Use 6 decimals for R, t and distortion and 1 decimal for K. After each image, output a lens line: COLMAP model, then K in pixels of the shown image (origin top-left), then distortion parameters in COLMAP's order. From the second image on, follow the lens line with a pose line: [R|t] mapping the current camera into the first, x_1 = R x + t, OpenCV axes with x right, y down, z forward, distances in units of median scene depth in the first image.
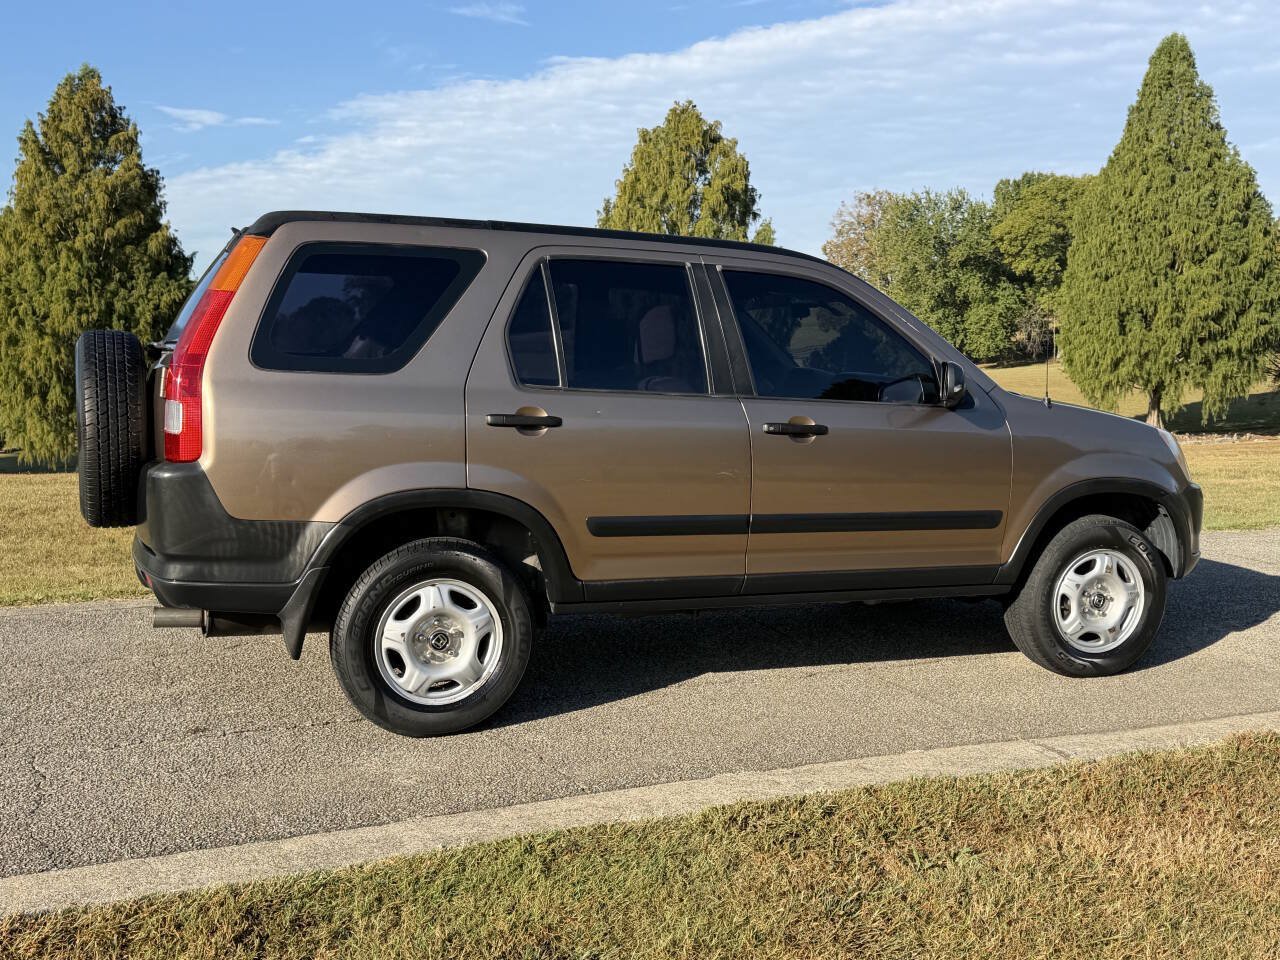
lens RADIAL K [[1267.5, 0, 626.7], [0, 1267.5, 490.9], [0, 0, 1]] dist [0.065142, 0.000000]
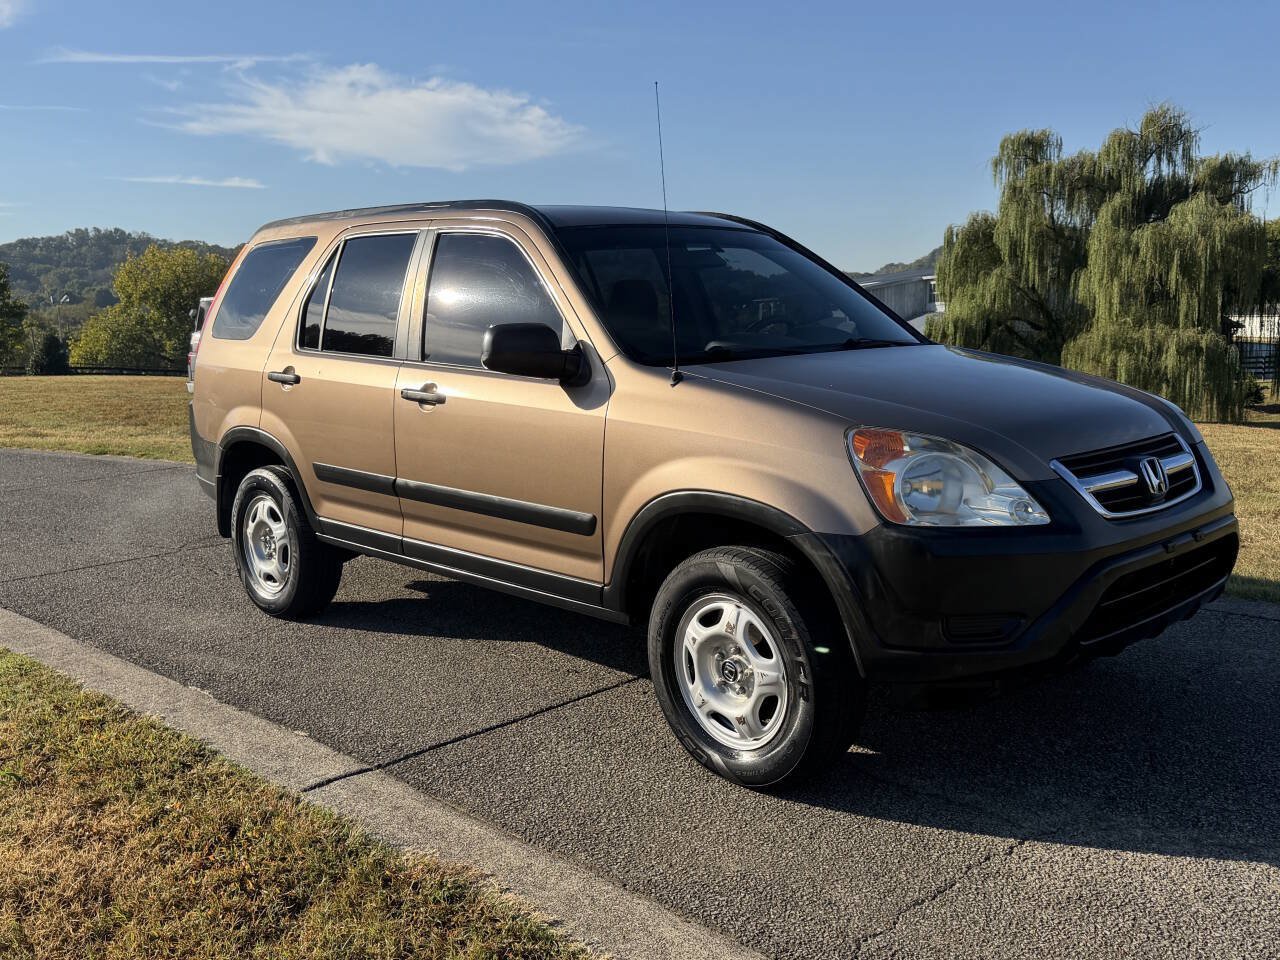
lens RADIAL K [[1185.4, 0, 646.3], [0, 1185.4, 467.3], [0, 0, 1]] dist [0.020178, 0.000000]
pose [[0.405852, 0.099122, -0.908548, 0.937063], [-0.072084, 0.994476, 0.076296, -0.068937], [0.911091, 0.034527, 0.410756, 0.715871]]
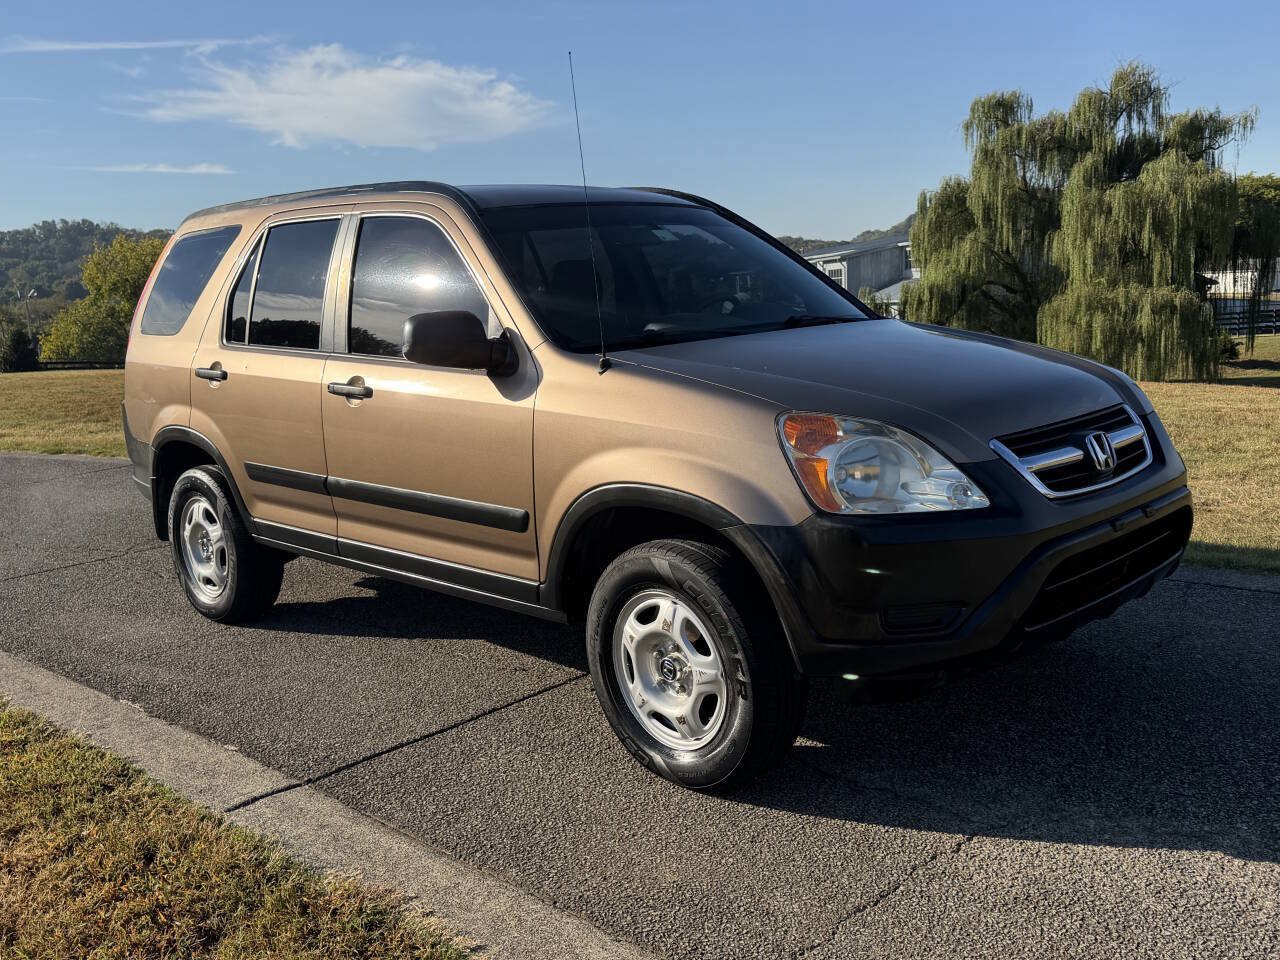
lens RADIAL K [[1185.4, 0, 650.3], [0, 1185.4, 473.0], [0, 0, 1]] dist [0.020178, 0.000000]
pose [[0.424703, 0.107633, -0.898912, 0.921878], [-0.039140, 0.994162, 0.100546, -0.076683], [0.904486, -0.007519, 0.426437, 0.754503]]
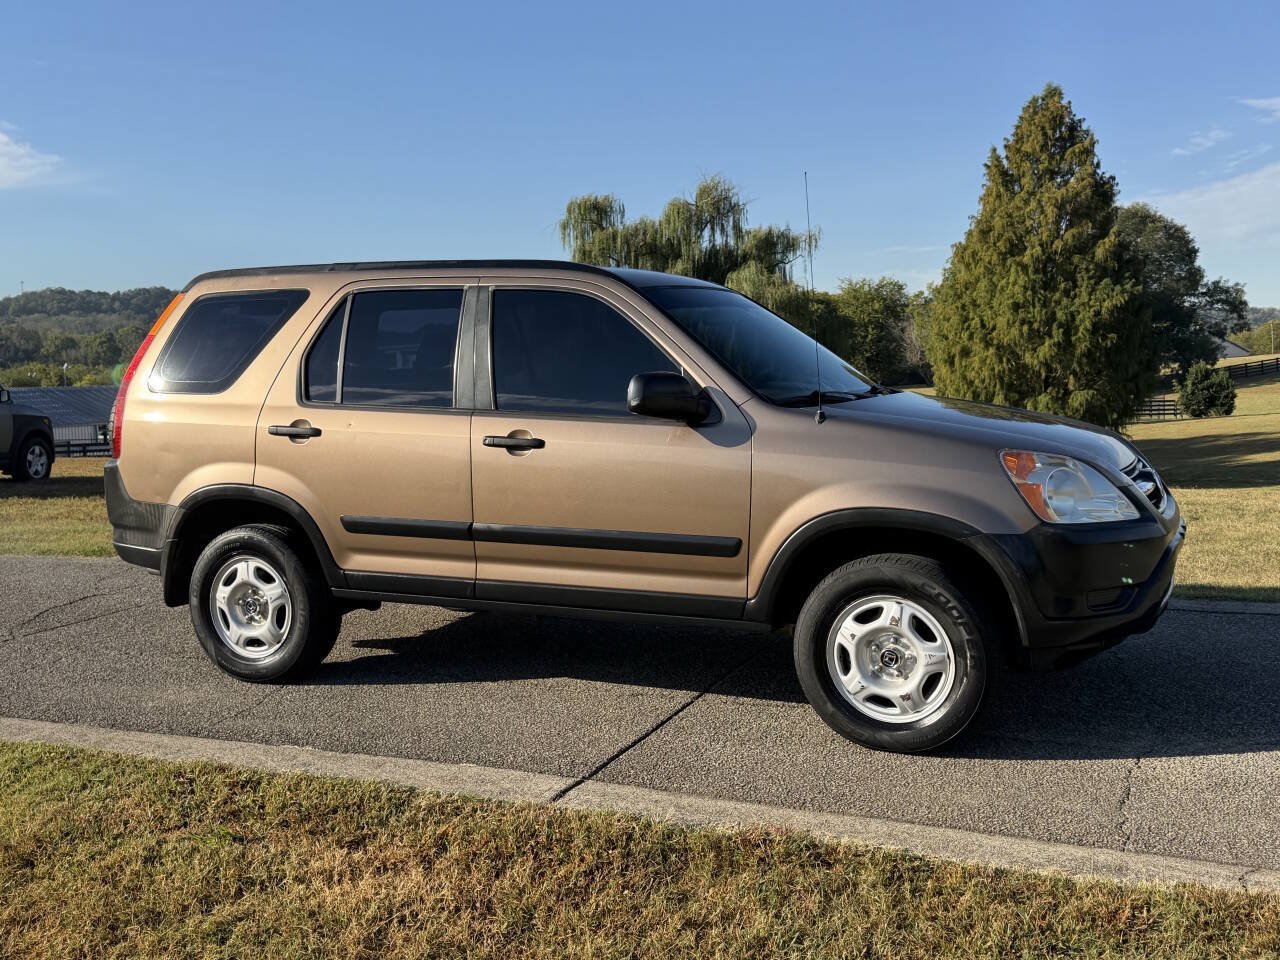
lens RADIAL K [[1267.5, 0, 641.5], [0, 1267.5, 471.8], [0, 0, 1]] dist [0.065142, 0.000000]
pose [[0.709892, 0.032756, -0.703548, 0.848065], [-0.045456, 0.998966, 0.000644, -0.027780], [0.702842, 0.031523, 0.710647, 0.312586]]
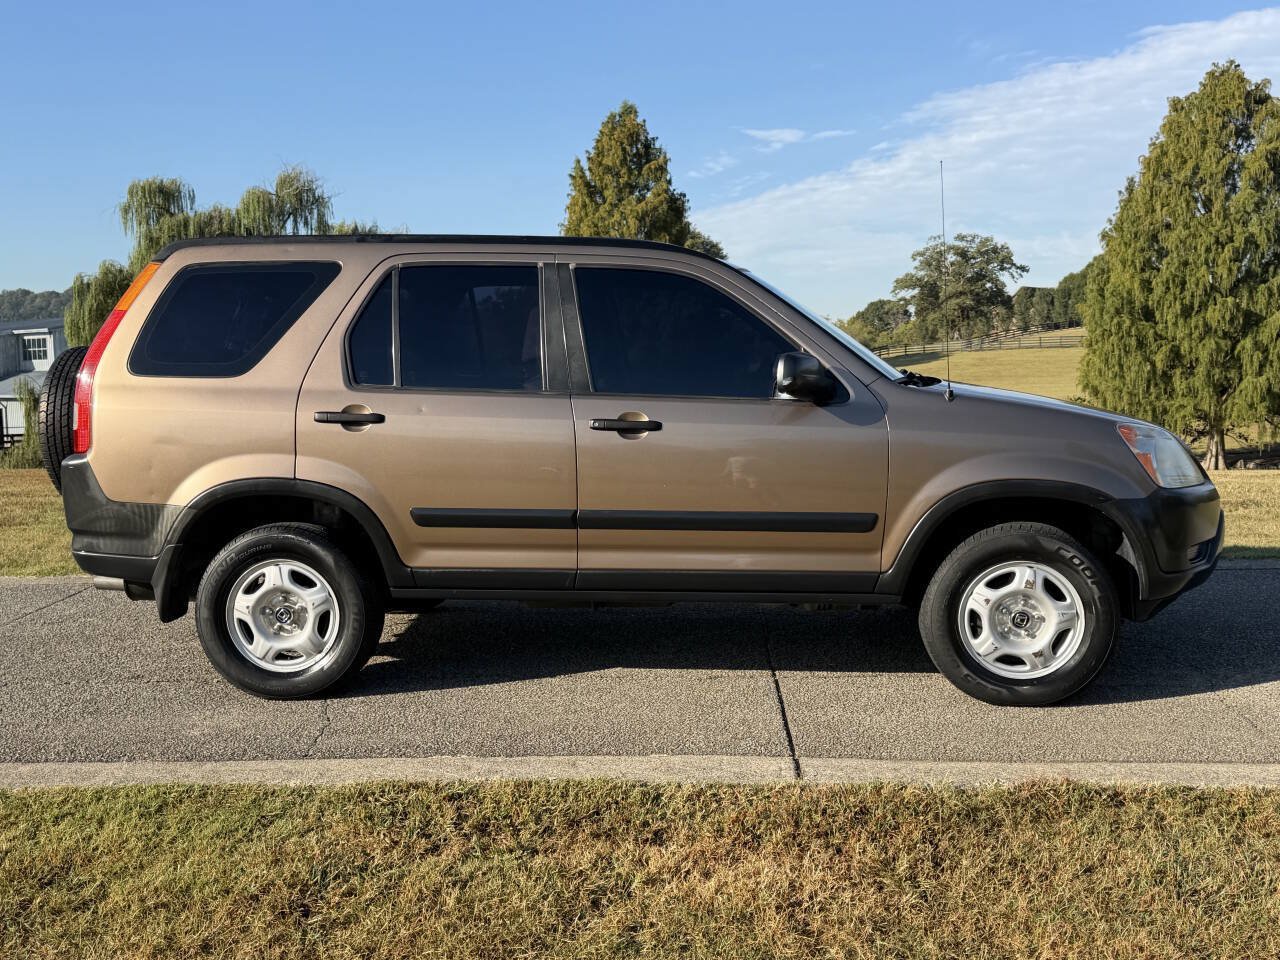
lens RADIAL K [[1267.5, 0, 637.1], [0, 1267.5, 486.6], [0, 0, 1]] dist [0.065142, 0.000000]
pose [[0.907731, 0.017149, -0.419202, 0.508817], [-0.019096, 0.999818, -0.000448, -0.000365], [0.419118, 0.008412, 0.907893, 0.092226]]
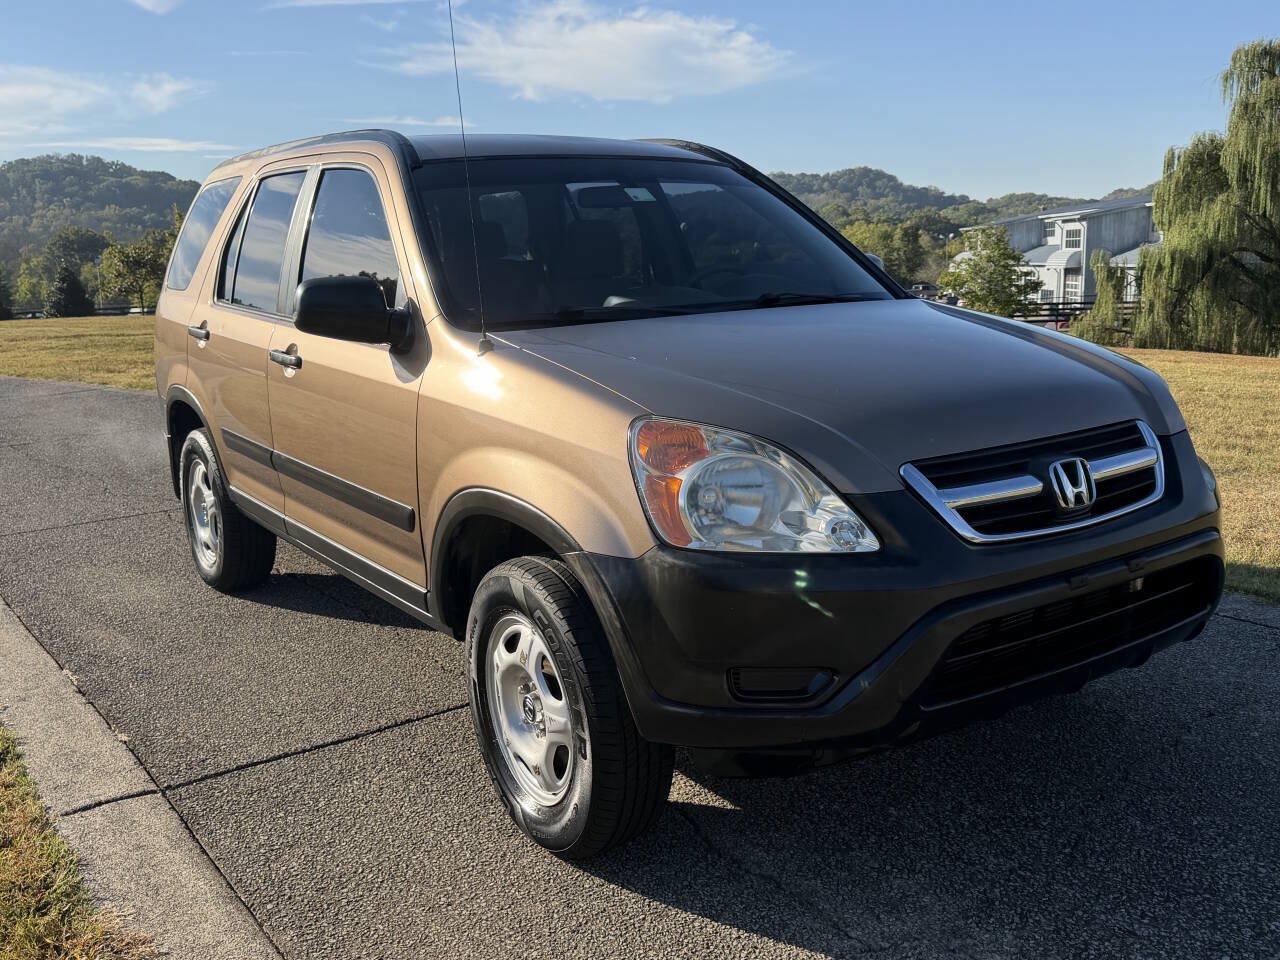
lens RADIAL K [[1185.4, 0, 658.8], [0, 1185.4, 478.0], [0, 0, 1]] dist [0.020178, 0.000000]
pose [[0.254100, 0.164041, -0.953165, 0.881998], [-0.071765, 0.985993, 0.150559, -0.097676], [0.964512, 0.030147, 0.262314, 0.940771]]
